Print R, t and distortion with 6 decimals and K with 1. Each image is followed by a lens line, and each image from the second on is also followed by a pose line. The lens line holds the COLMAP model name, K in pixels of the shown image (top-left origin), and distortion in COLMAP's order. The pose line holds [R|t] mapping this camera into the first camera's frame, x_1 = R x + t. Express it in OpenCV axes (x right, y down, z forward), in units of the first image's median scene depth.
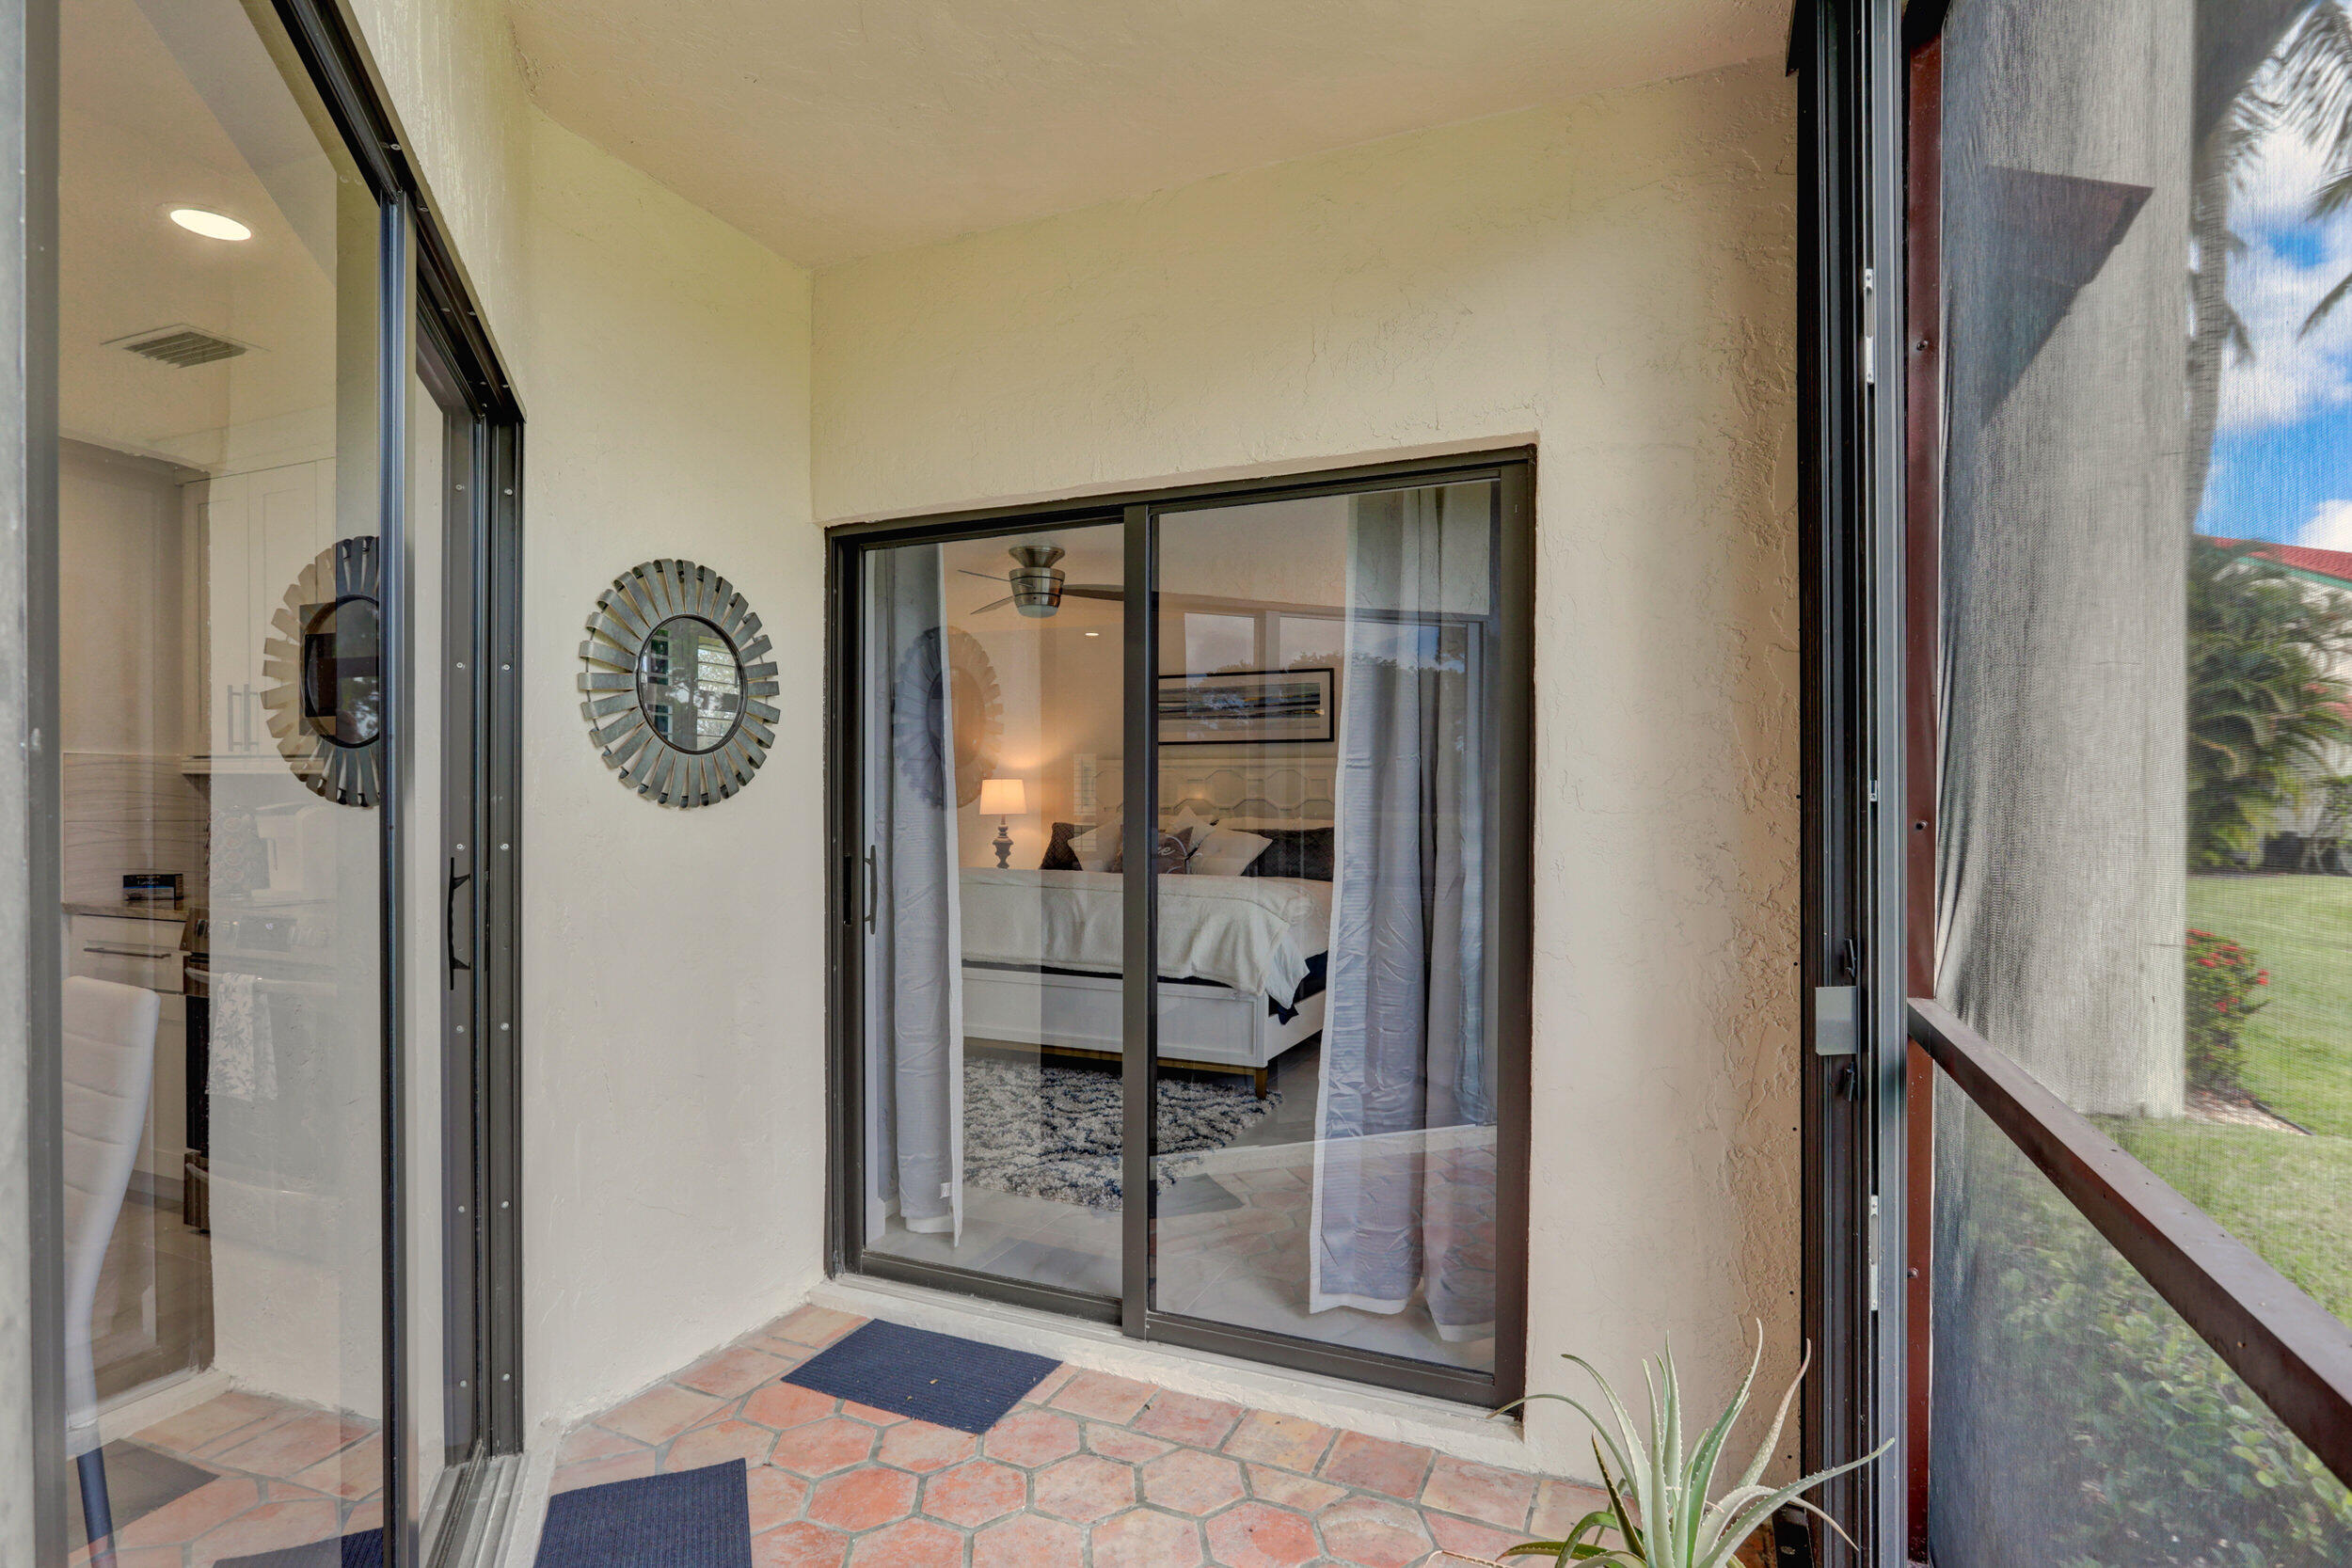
lens RADIAL K [[1165.0, 0, 1183.7], [0, 1165.0, 801.0], [0, 0, 1]] dist [0.001498, -0.000233]
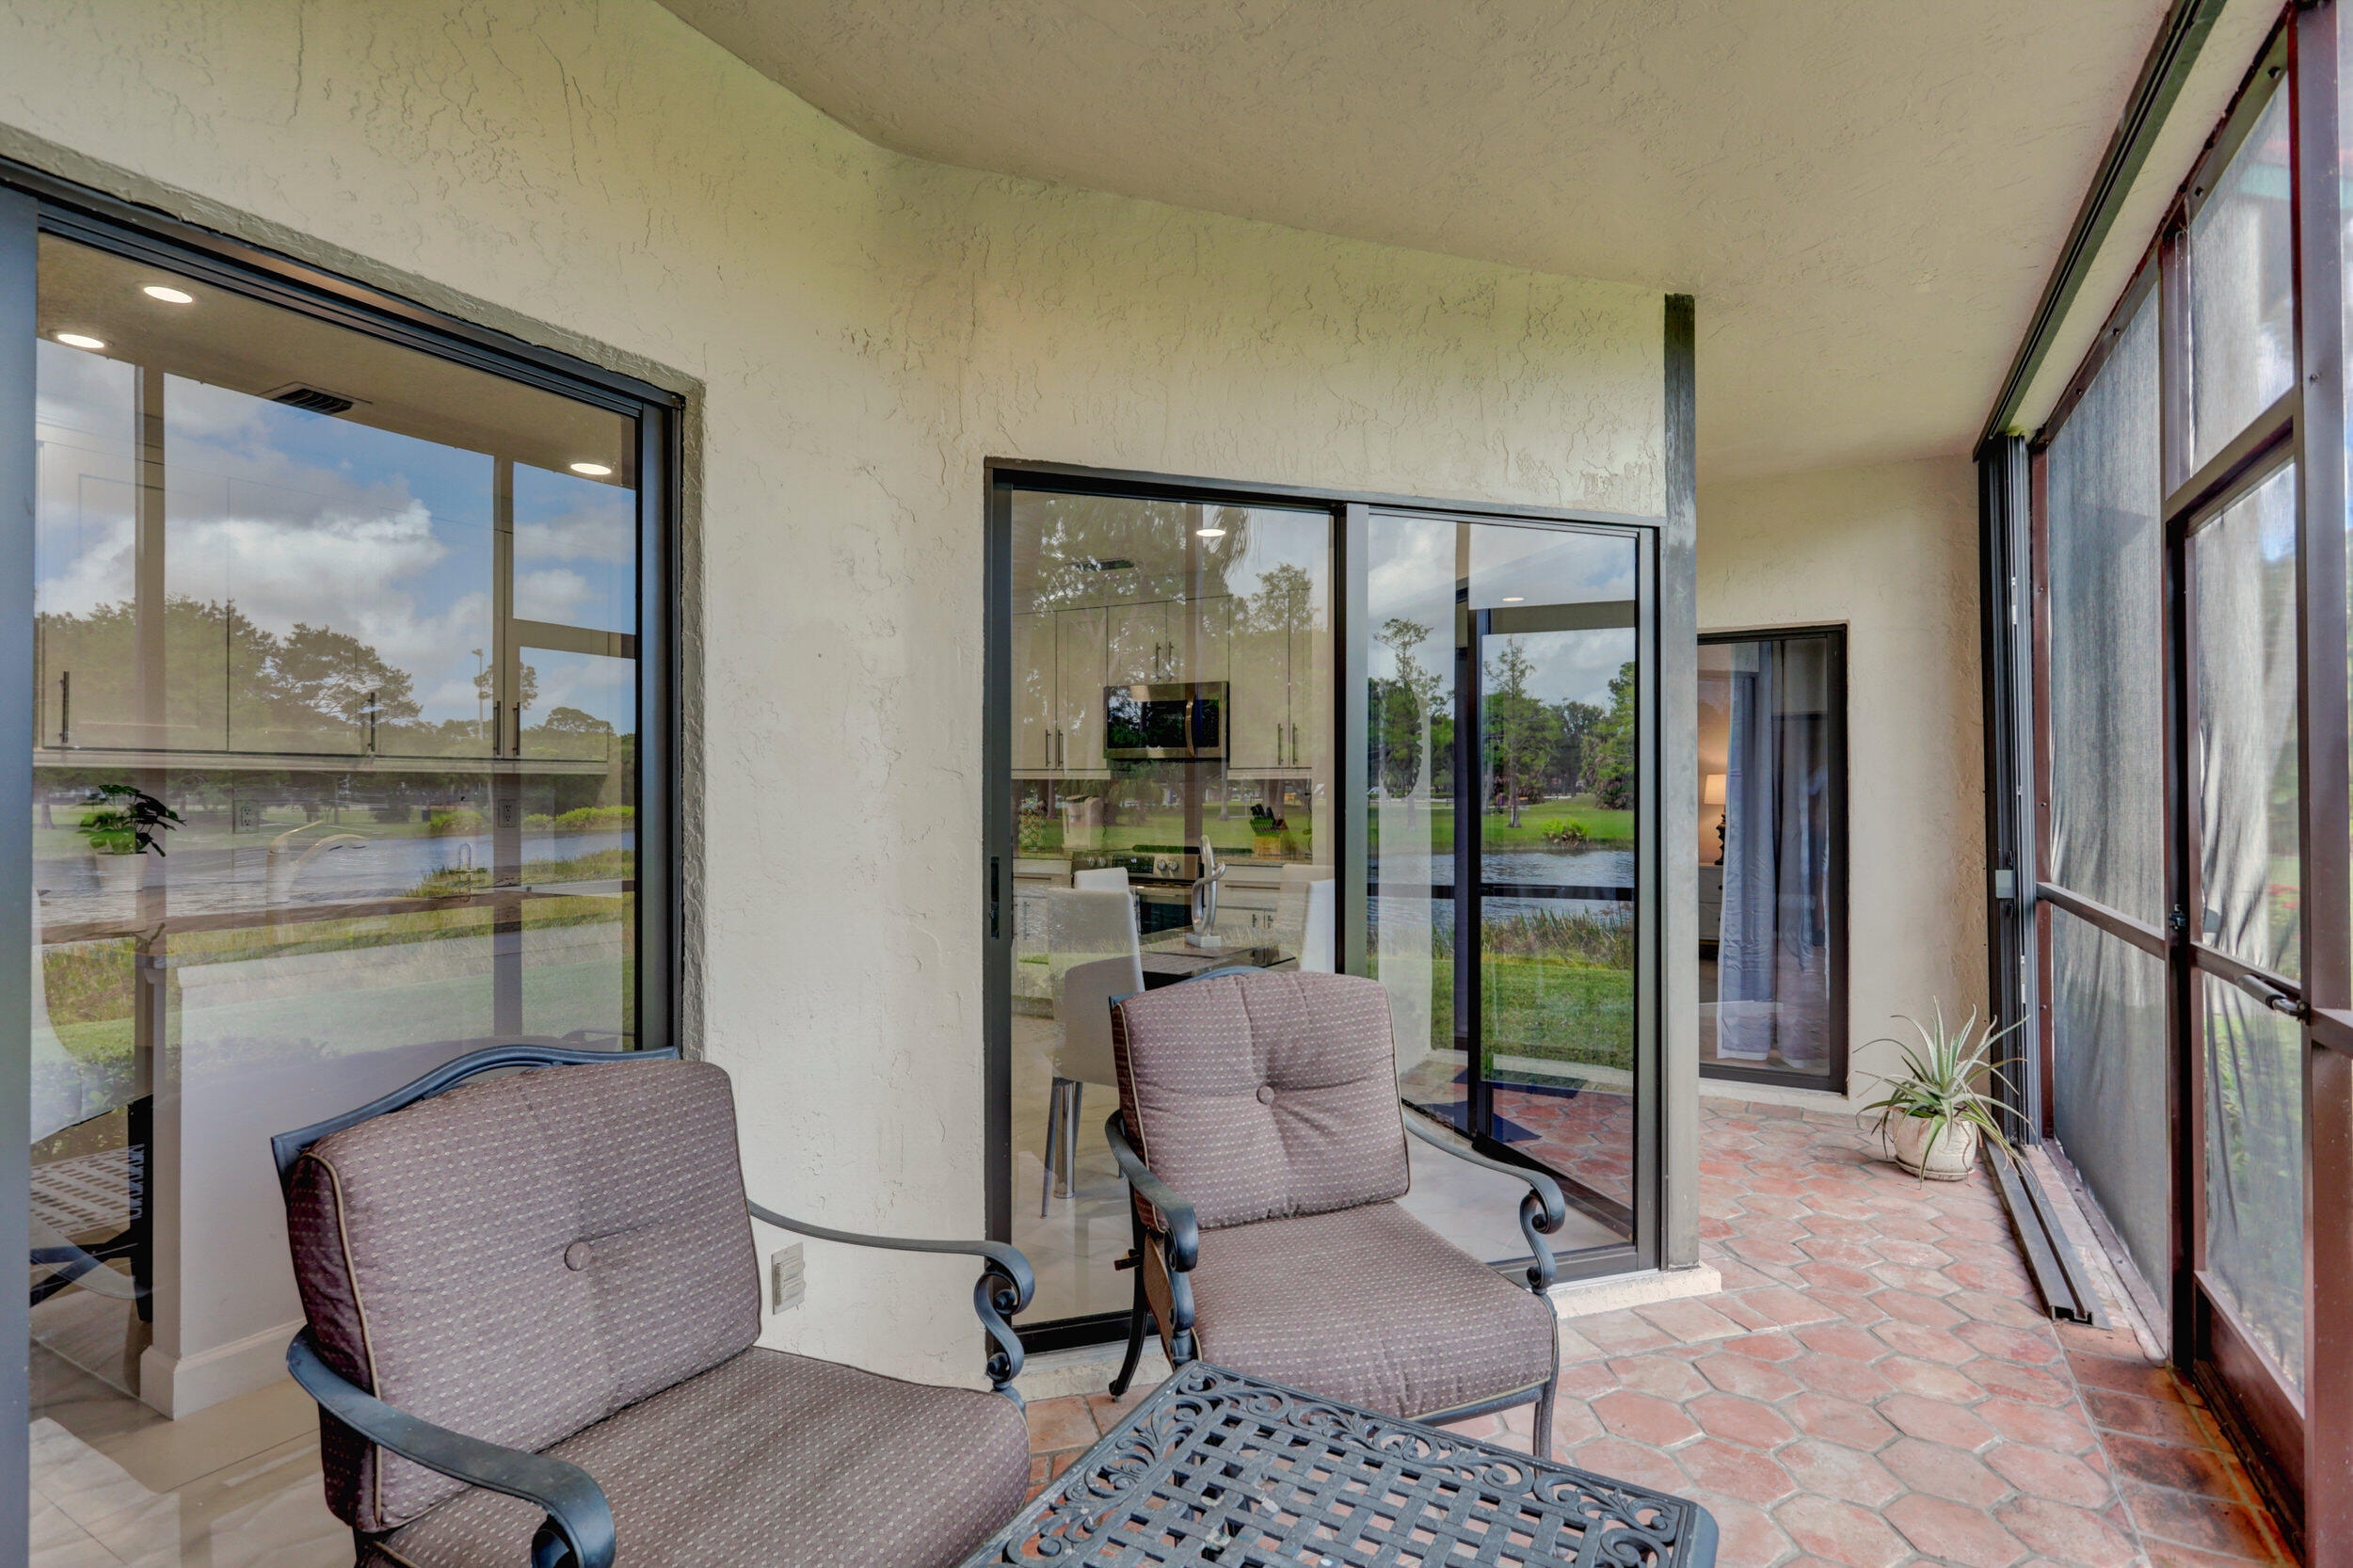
lens RADIAL K [[1165.6, 0, 1172.8], [0, 1165.6, 785.6], [0, 0, 1]] dist [0.001498, -0.000233]
pose [[0.994281, -0.009514, -0.106373, -0.776327], [0.008168, 0.999881, -0.013080, -0.001260], [0.106485, 0.012136, 0.994240, -1.378729]]
